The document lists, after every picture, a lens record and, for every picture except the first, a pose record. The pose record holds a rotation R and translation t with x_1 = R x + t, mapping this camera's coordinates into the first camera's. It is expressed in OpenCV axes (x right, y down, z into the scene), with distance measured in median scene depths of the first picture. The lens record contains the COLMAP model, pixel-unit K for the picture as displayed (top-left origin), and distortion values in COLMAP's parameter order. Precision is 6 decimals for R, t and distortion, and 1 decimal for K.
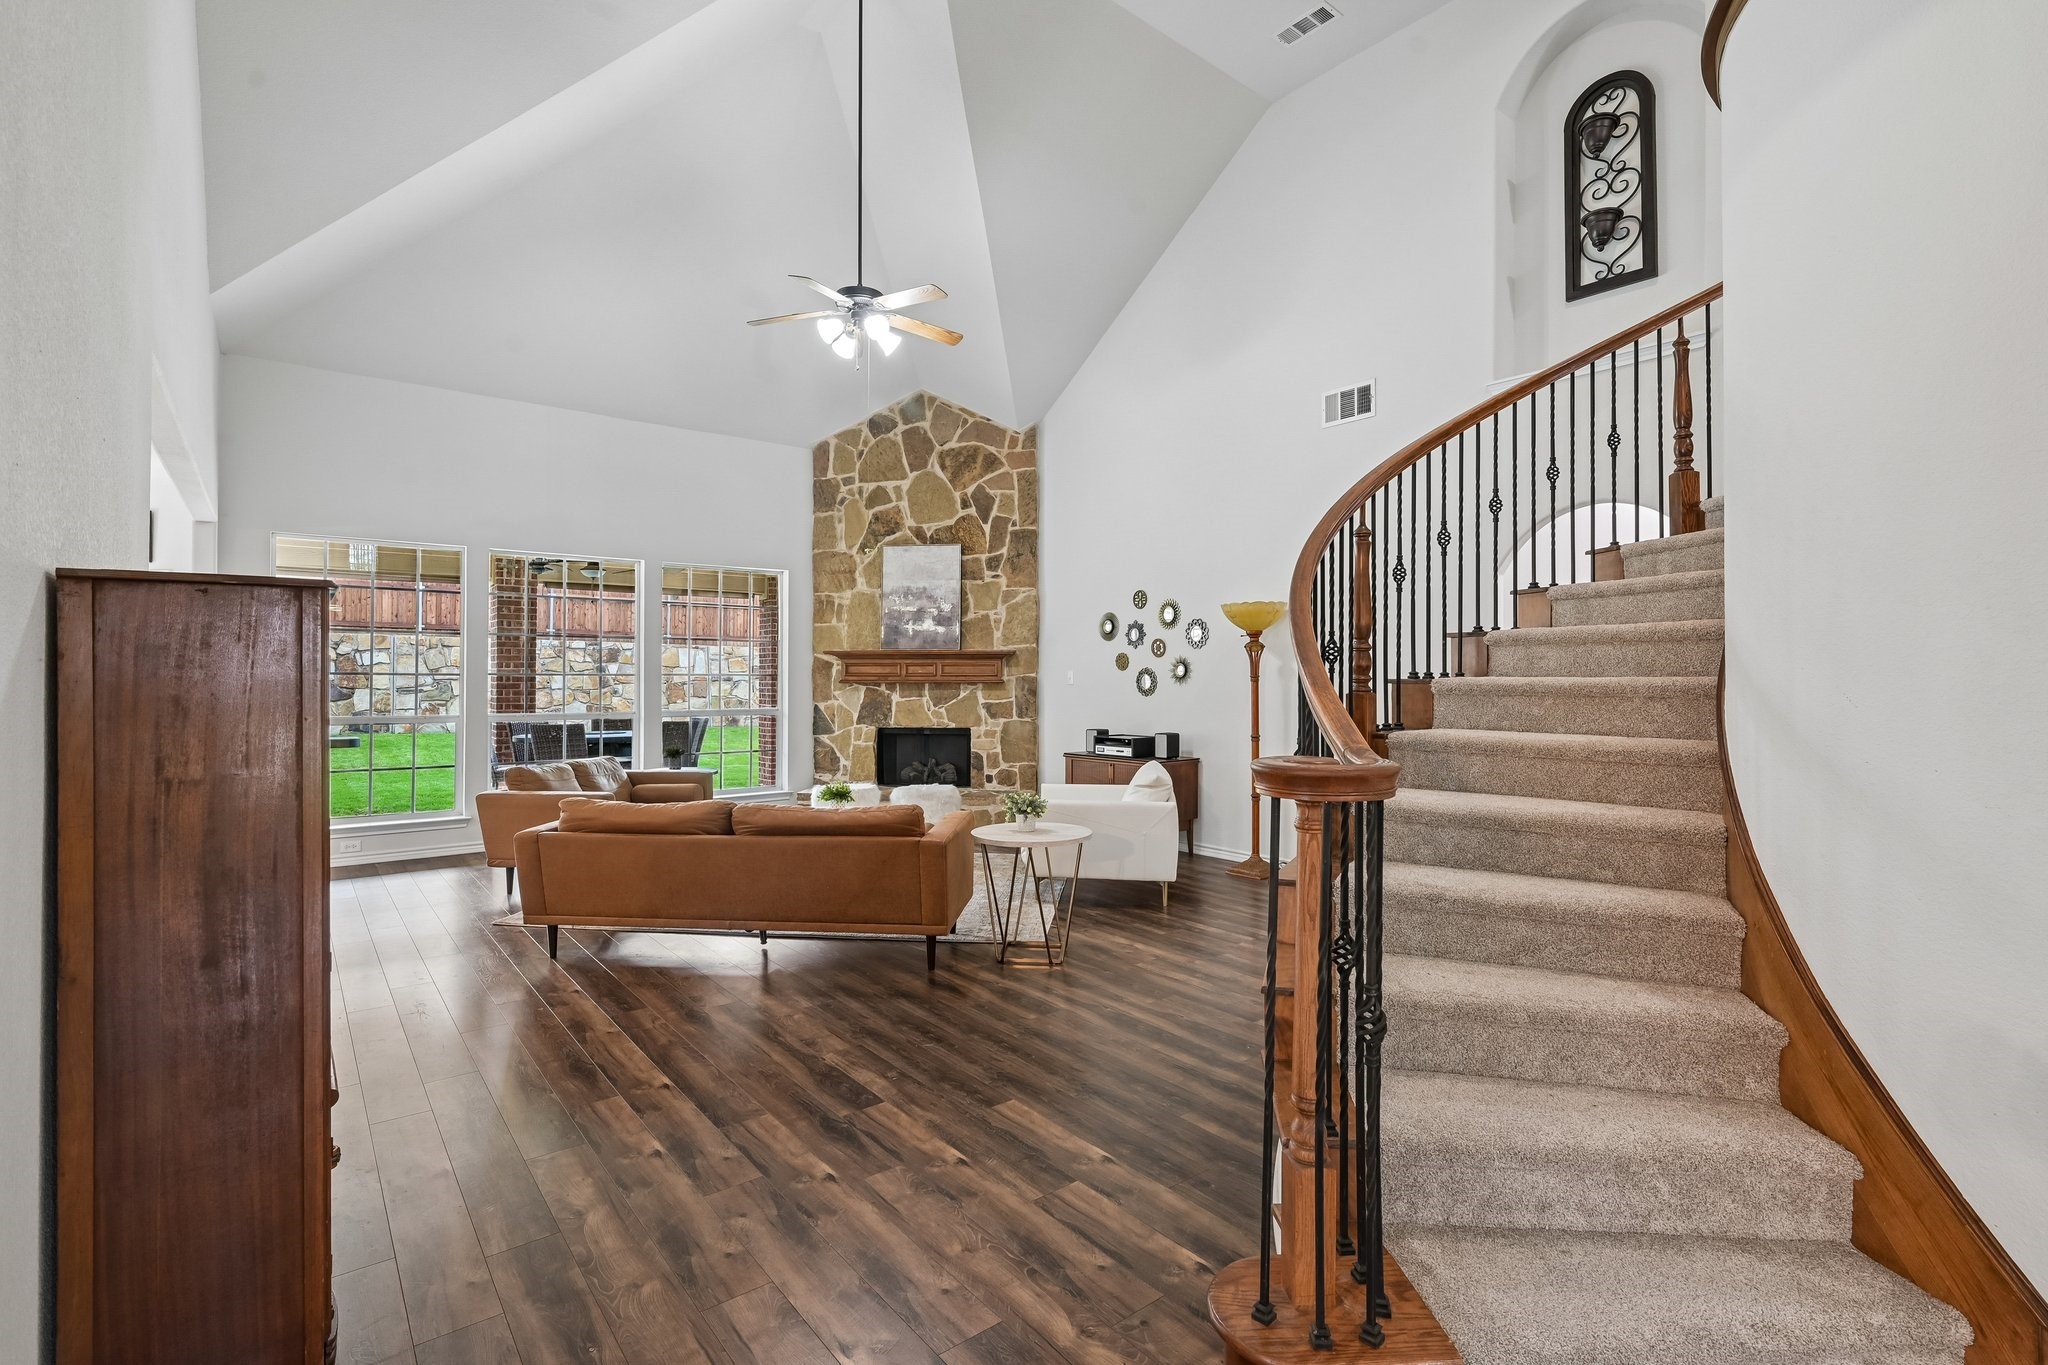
lens RADIAL K [[936.2, 0, 1025.4], [0, 936.2, 668.7], [0, 0, 1]] dist [0.000400, 0.000242]
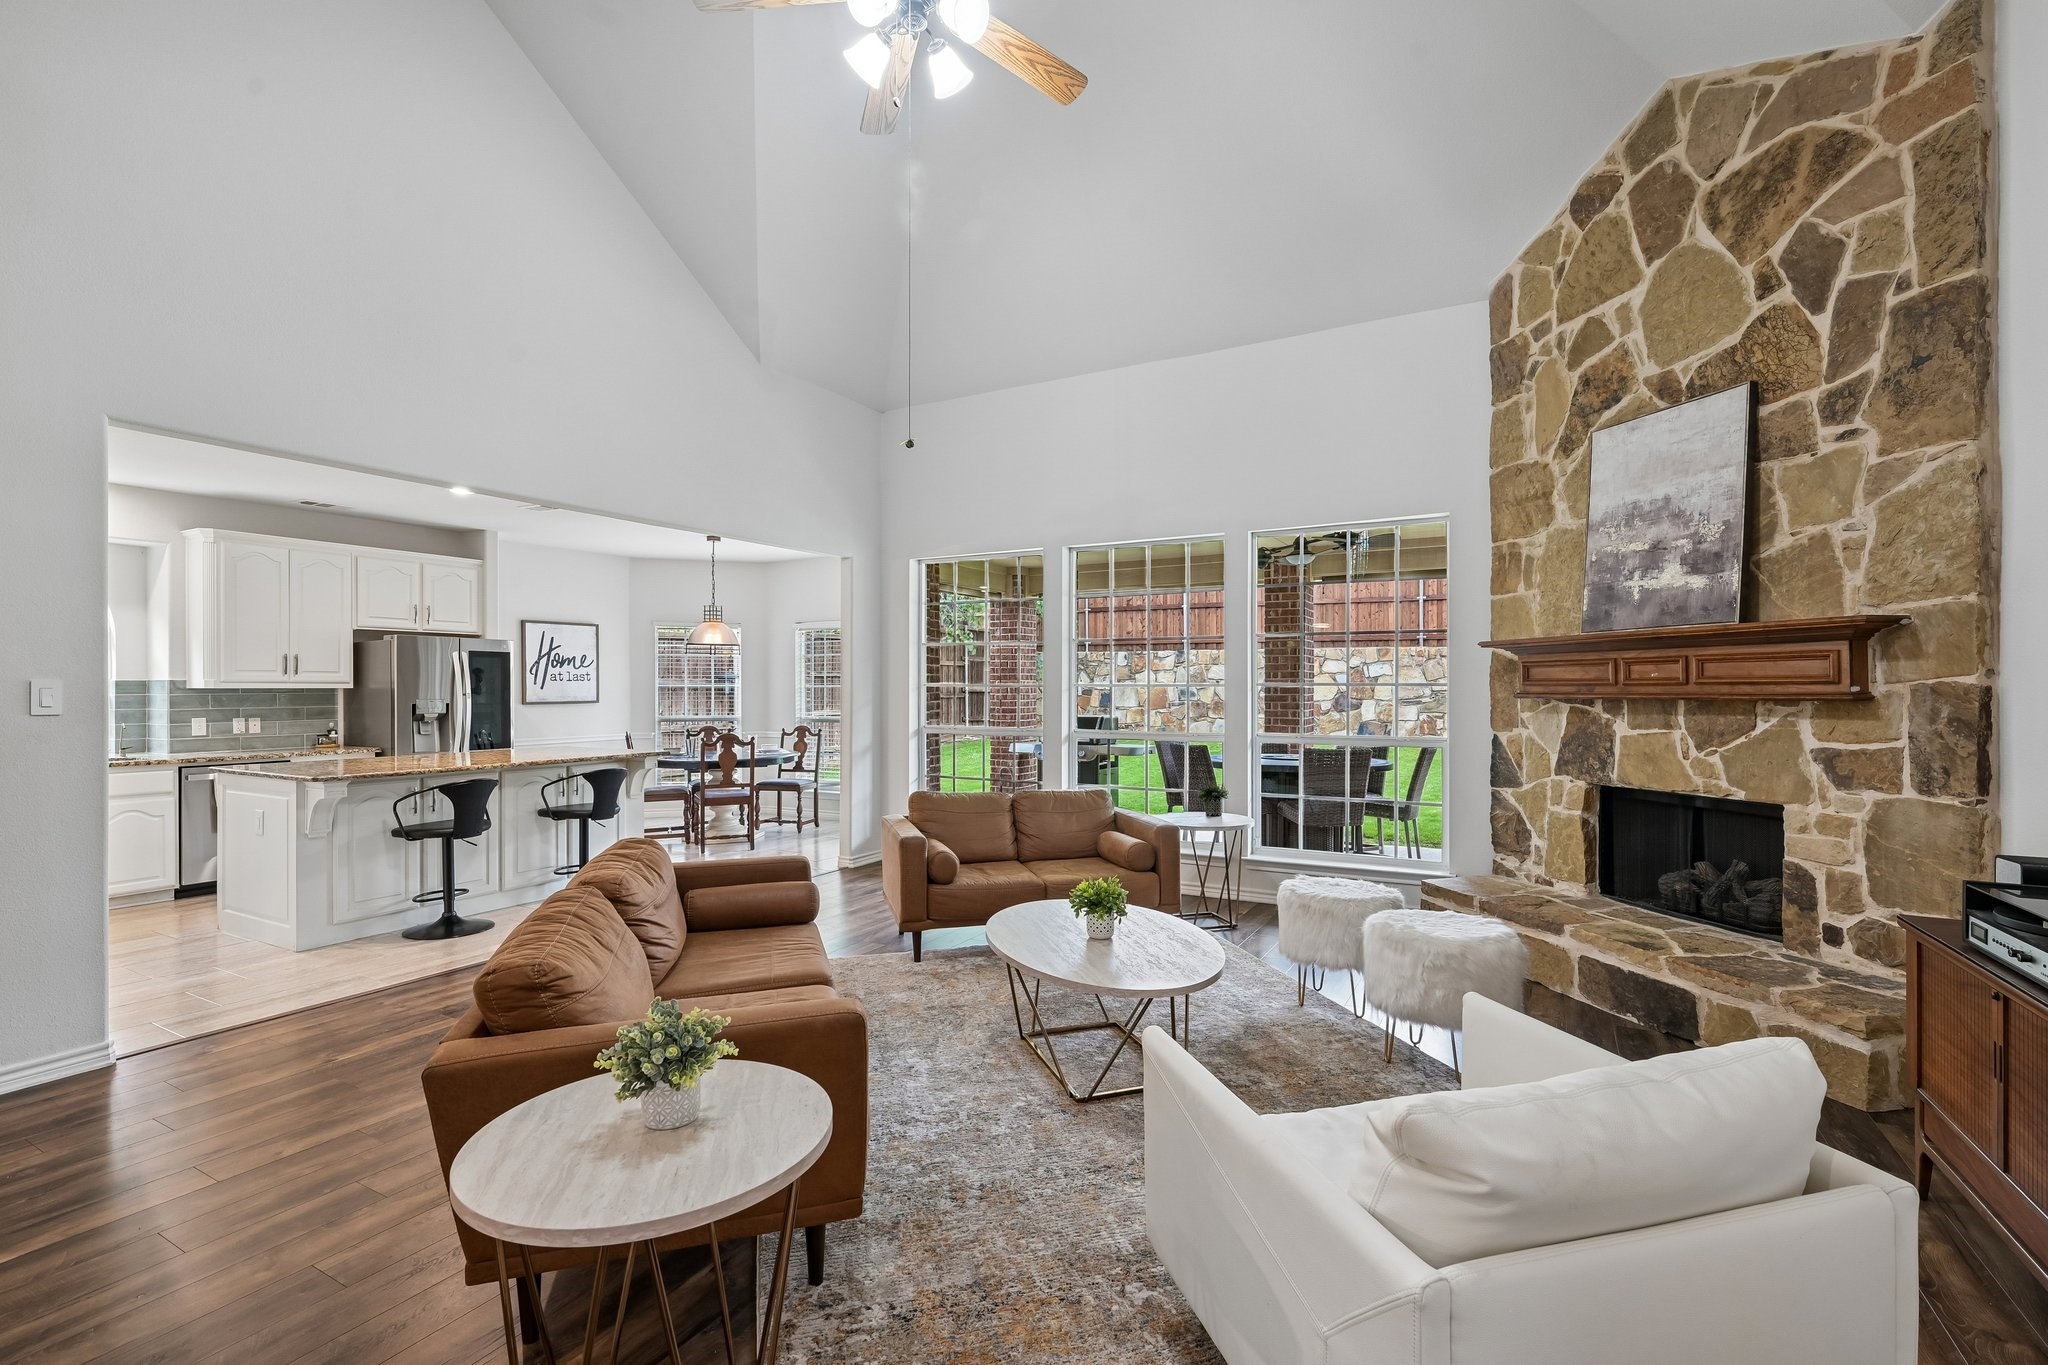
lens RADIAL K [[920.2, 0, 1023.4], [0, 920.2, 688.0], [0, 0, 1]] dist [0.000942, 0.000463]
pose [[0.377701, -0.002047, -0.925925, 0.199773], [0.009845, 0.999950, 0.001805, 0.005515], [0.925875, -0.009798, 0.377703, 0.523309]]
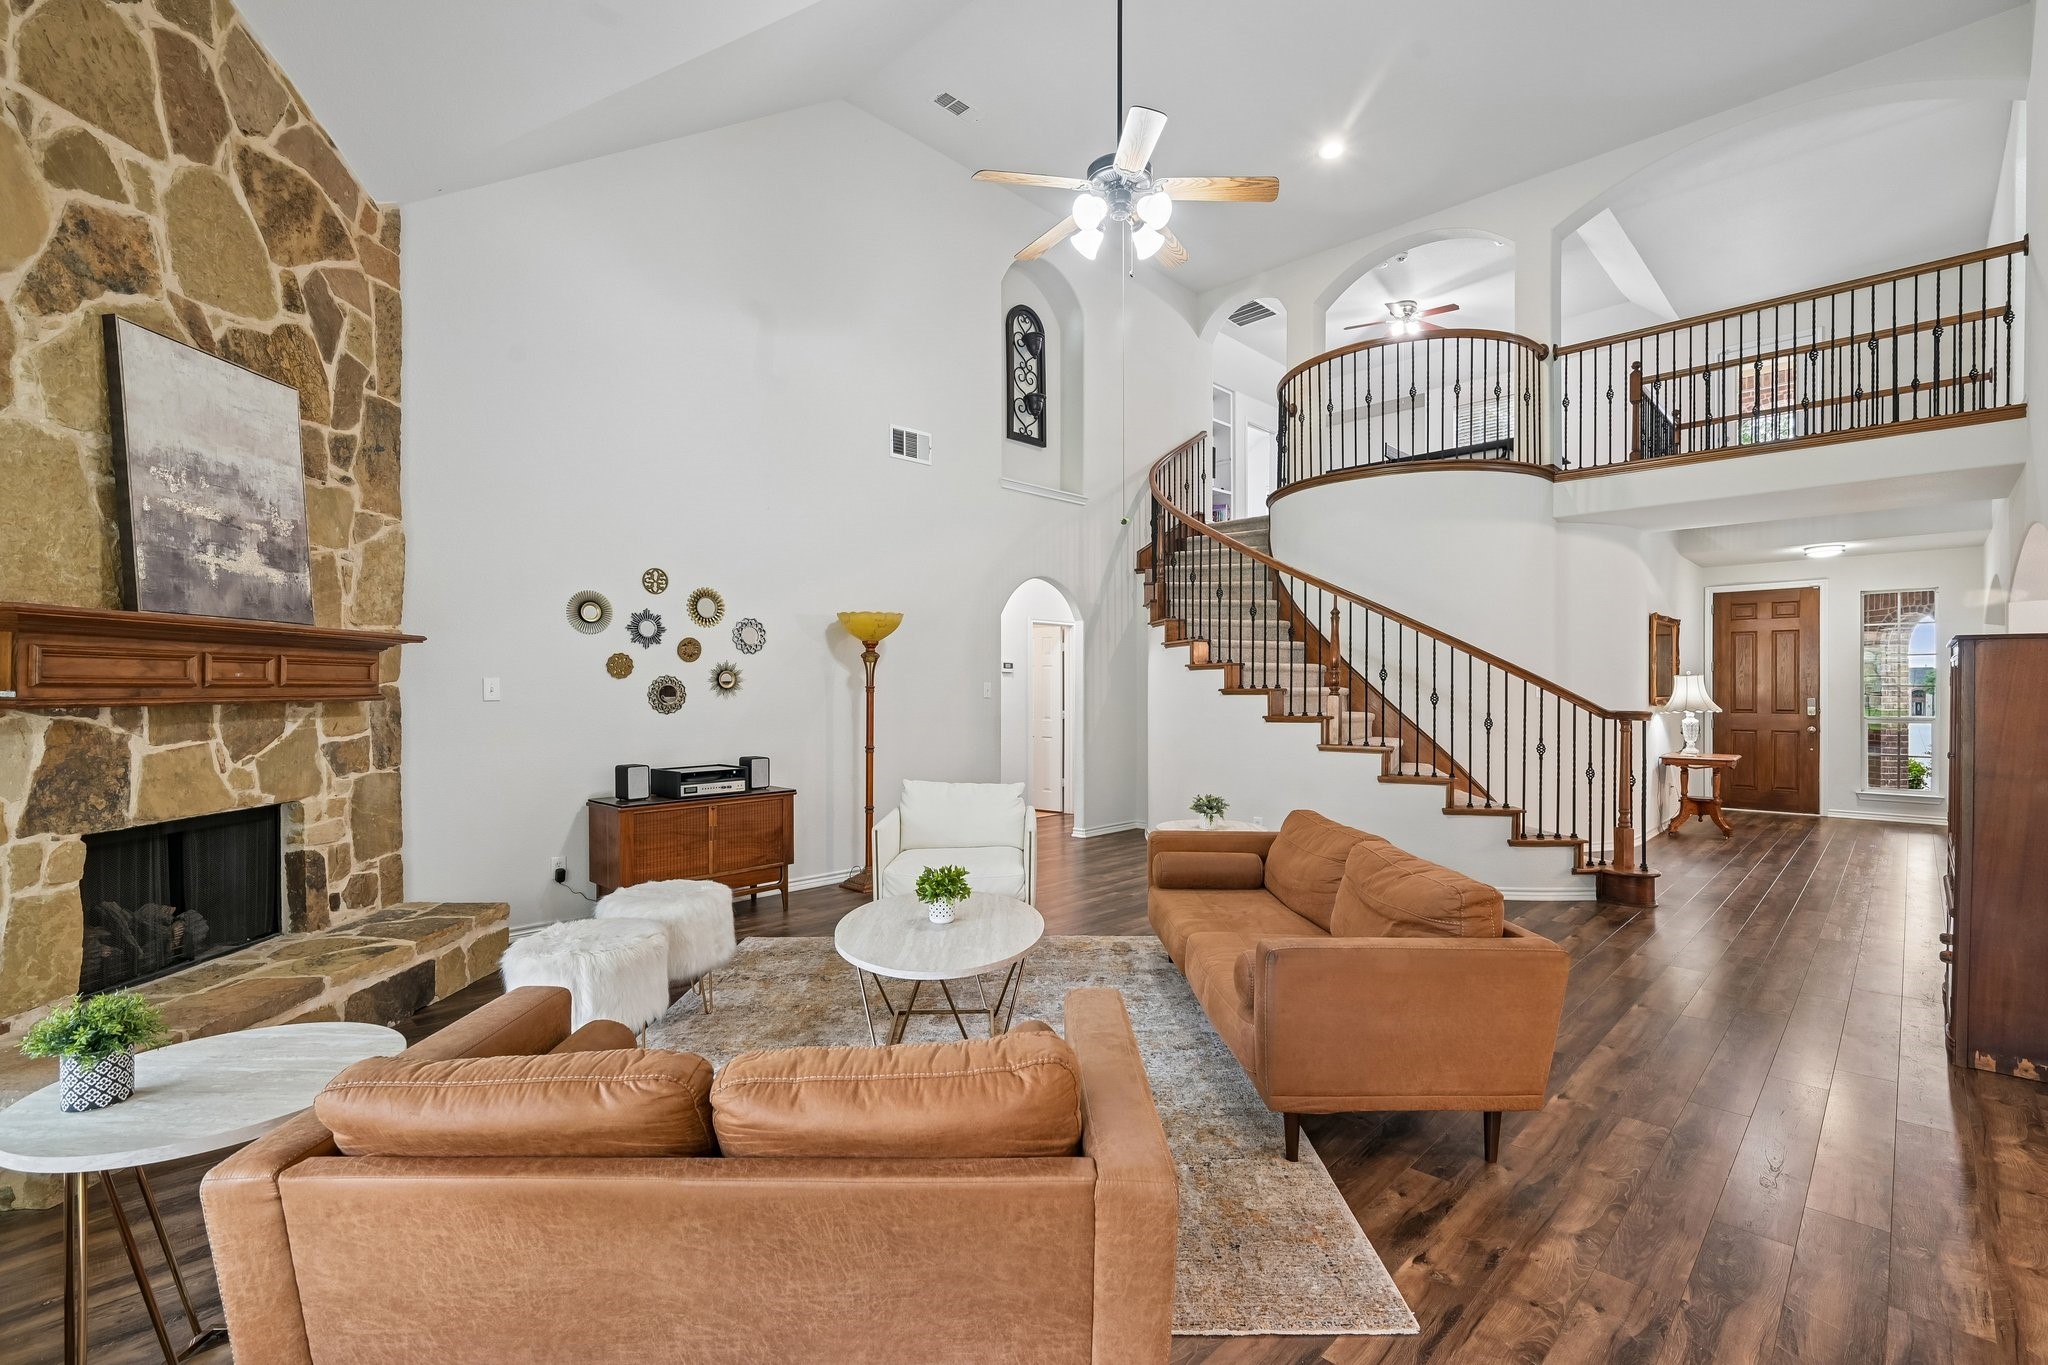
lens RADIAL K [[909.2, 0, 1026.0], [0, 909.2, 692.0], [0, 0, 1]] dist [0.000445, -0.000038]
pose [[-0.123945, -0.004882, 0.992277, -0.540506], [-0.007126, 0.999966, 0.004030, 0.006302], [-0.992263, -0.006571, -0.123976, 0.709116]]
